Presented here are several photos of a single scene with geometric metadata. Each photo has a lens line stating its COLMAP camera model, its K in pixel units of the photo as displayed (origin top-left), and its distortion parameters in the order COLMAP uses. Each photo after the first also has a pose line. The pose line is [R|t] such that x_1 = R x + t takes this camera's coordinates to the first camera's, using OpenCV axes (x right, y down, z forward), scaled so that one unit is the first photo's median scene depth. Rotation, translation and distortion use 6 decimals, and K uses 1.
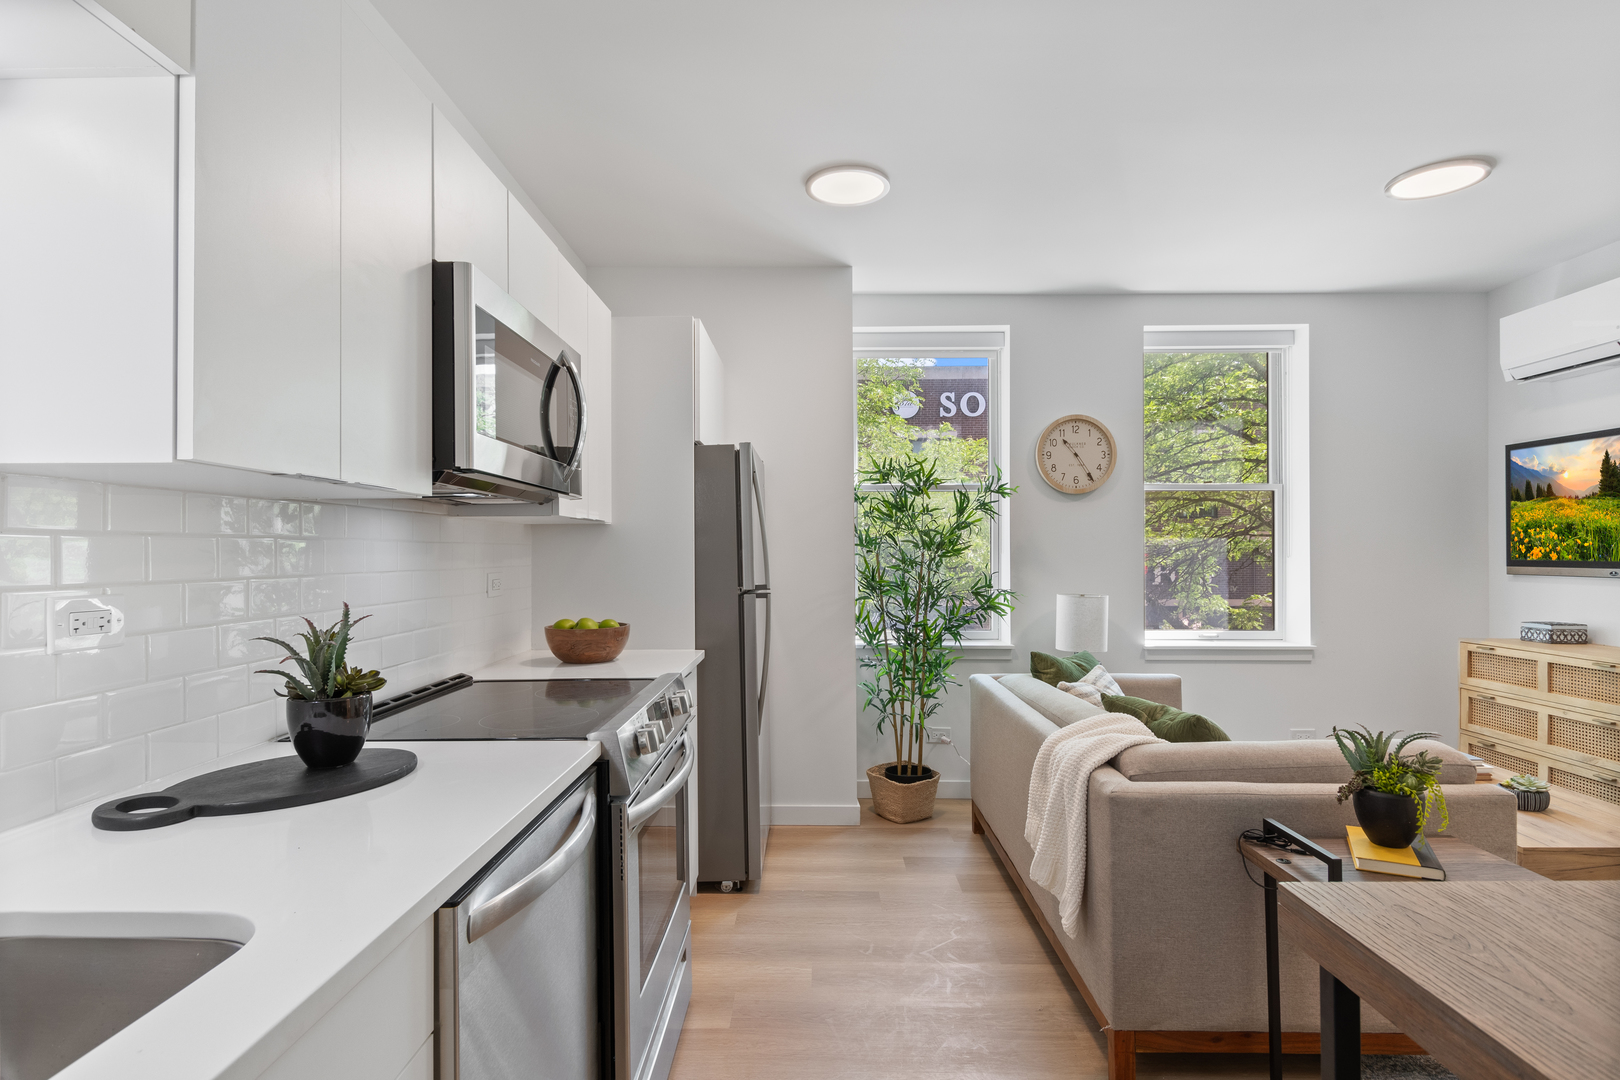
lens RADIAL K [[832.9, 0, 807.5], [0, 832.9, 545.9], [0, 0, 1]] dist [0.011774, -0.004747]
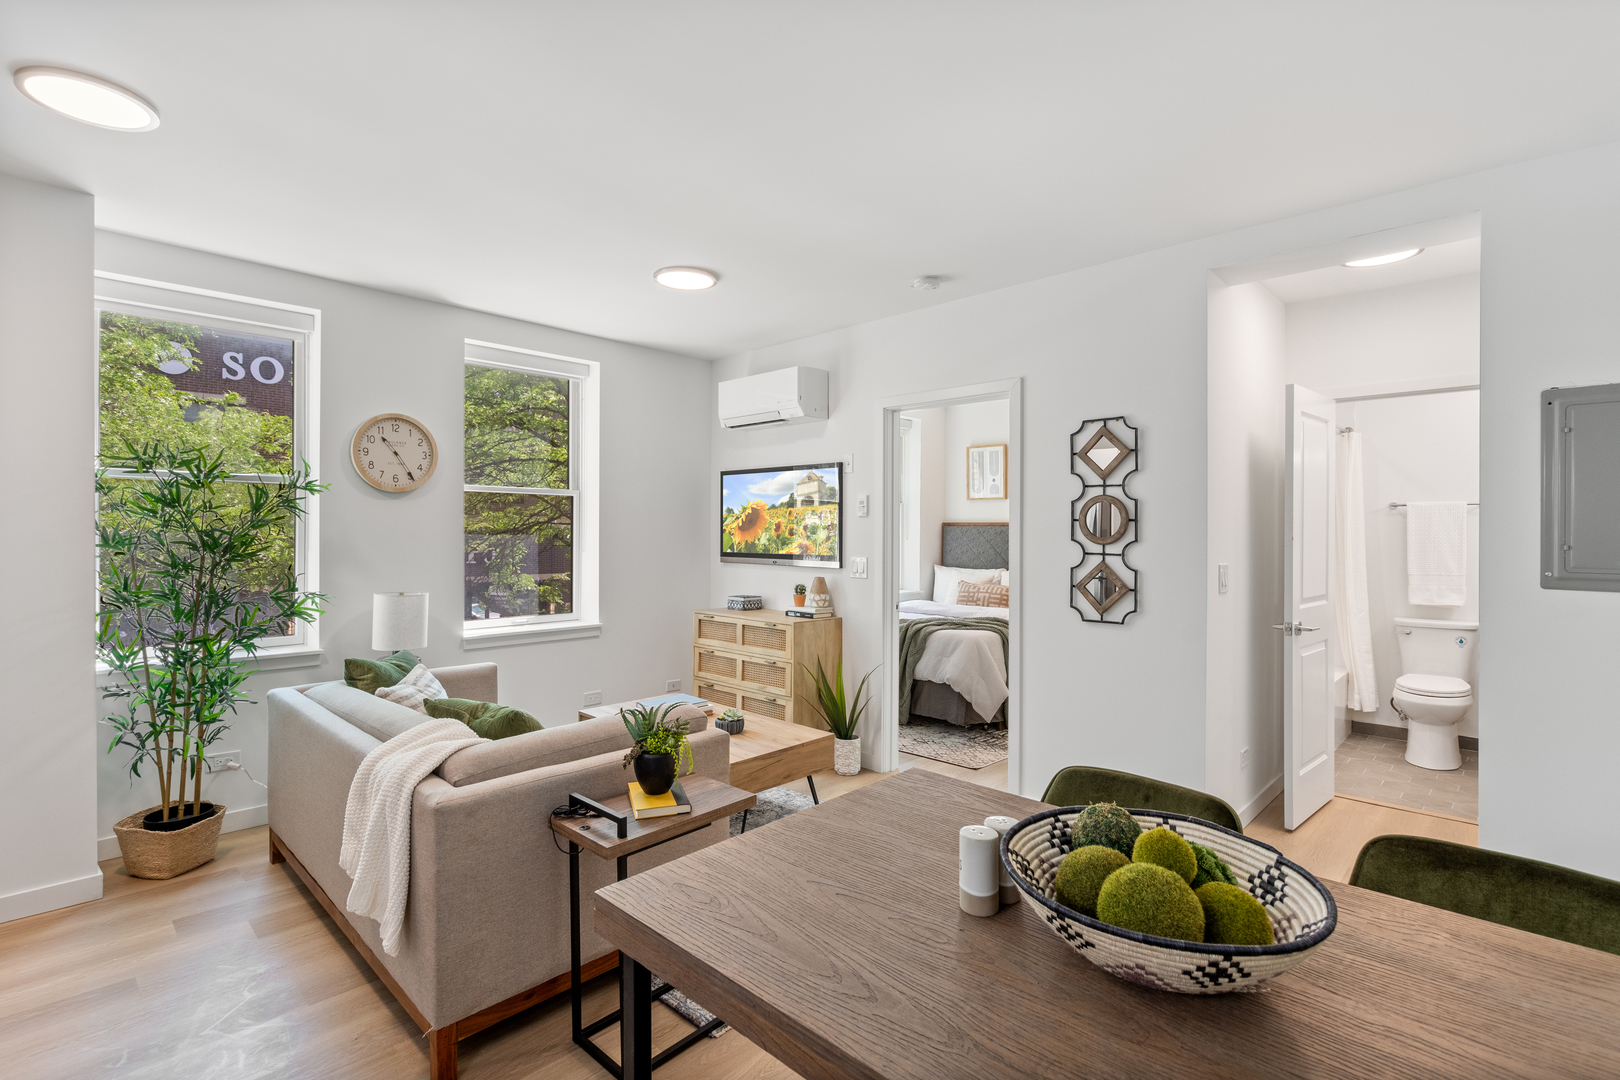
lens RADIAL K [[758.1, 0, 811.8], [0, 758.1, 534.4], [0, 0, 1]] dist [0.000855, -0.002072]
pose [[0.682231, 0.005192, 0.731118, -0.005541], [-0.011680, 0.999925, 0.003797, -0.025565], [-0.731043, -0.011130, 0.682240, 0.006201]]
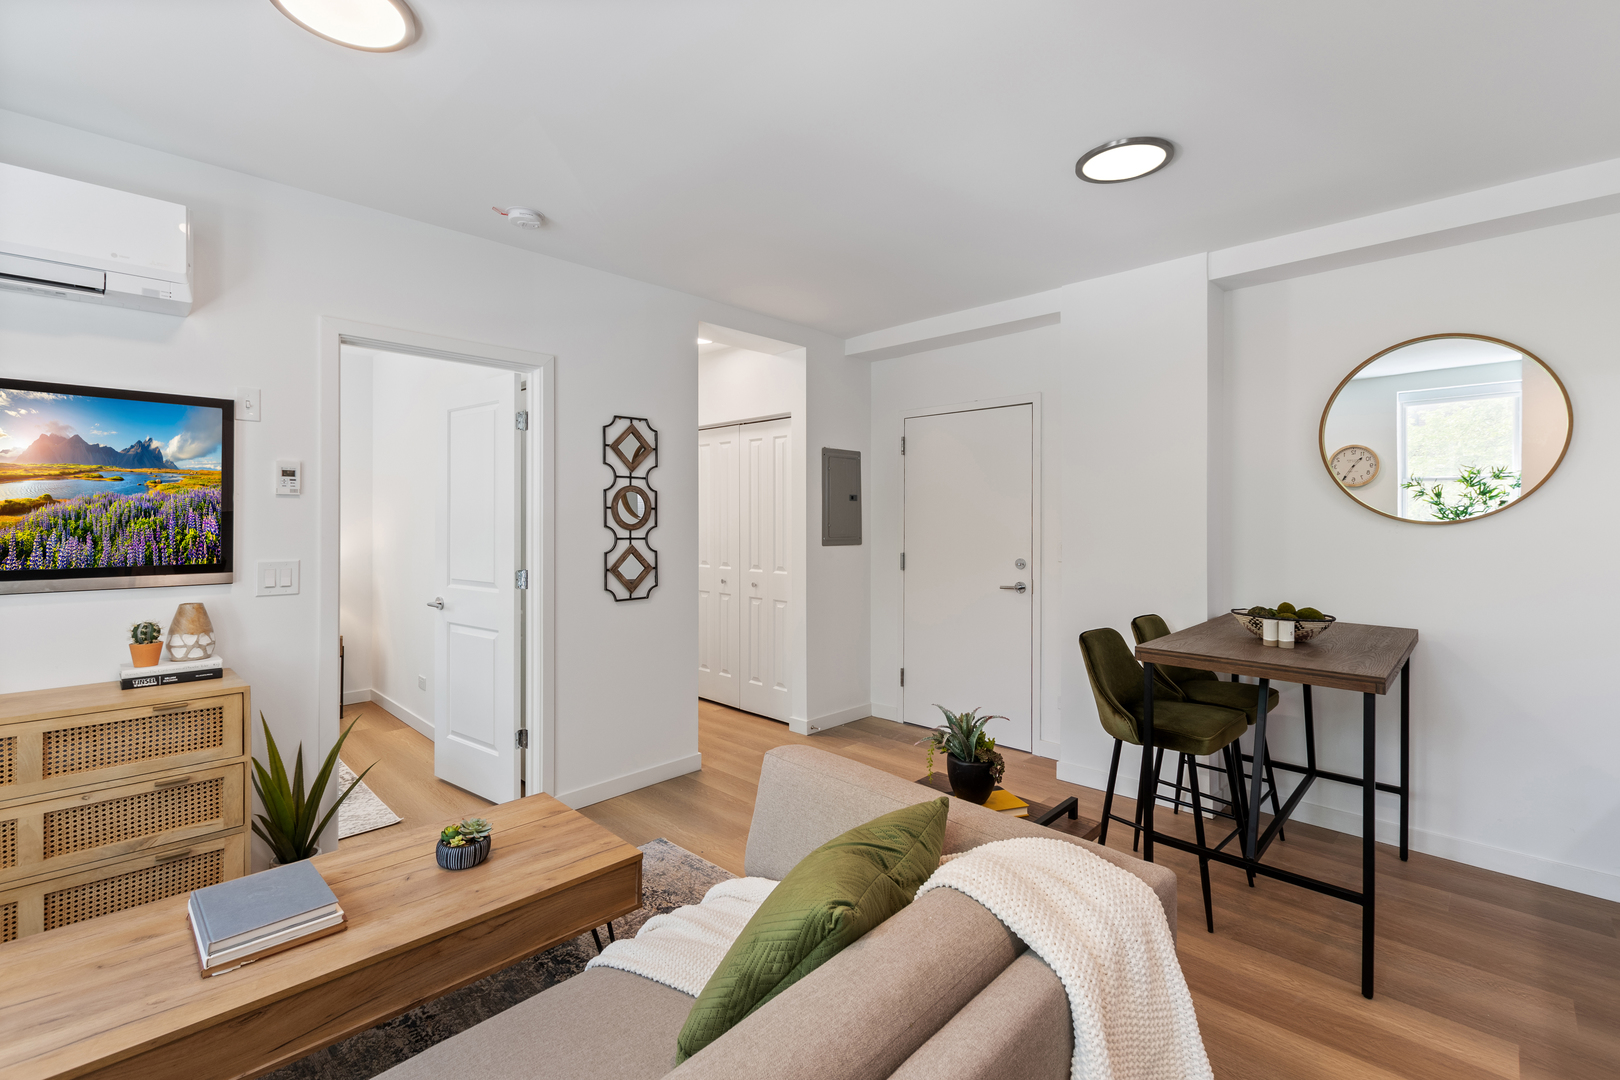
lens RADIAL K [[711.0, 0, 809.3], [0, 711.0, 523.2], [0, 0, 1]] dist [0.008511, -0.003600]
pose [[-0.725130, 0.006189, 0.688584, 0.197381], [0.004105, 0.999981, -0.004665, -0.003869], [-0.688600, -0.000556, -0.725141, 2.426232]]
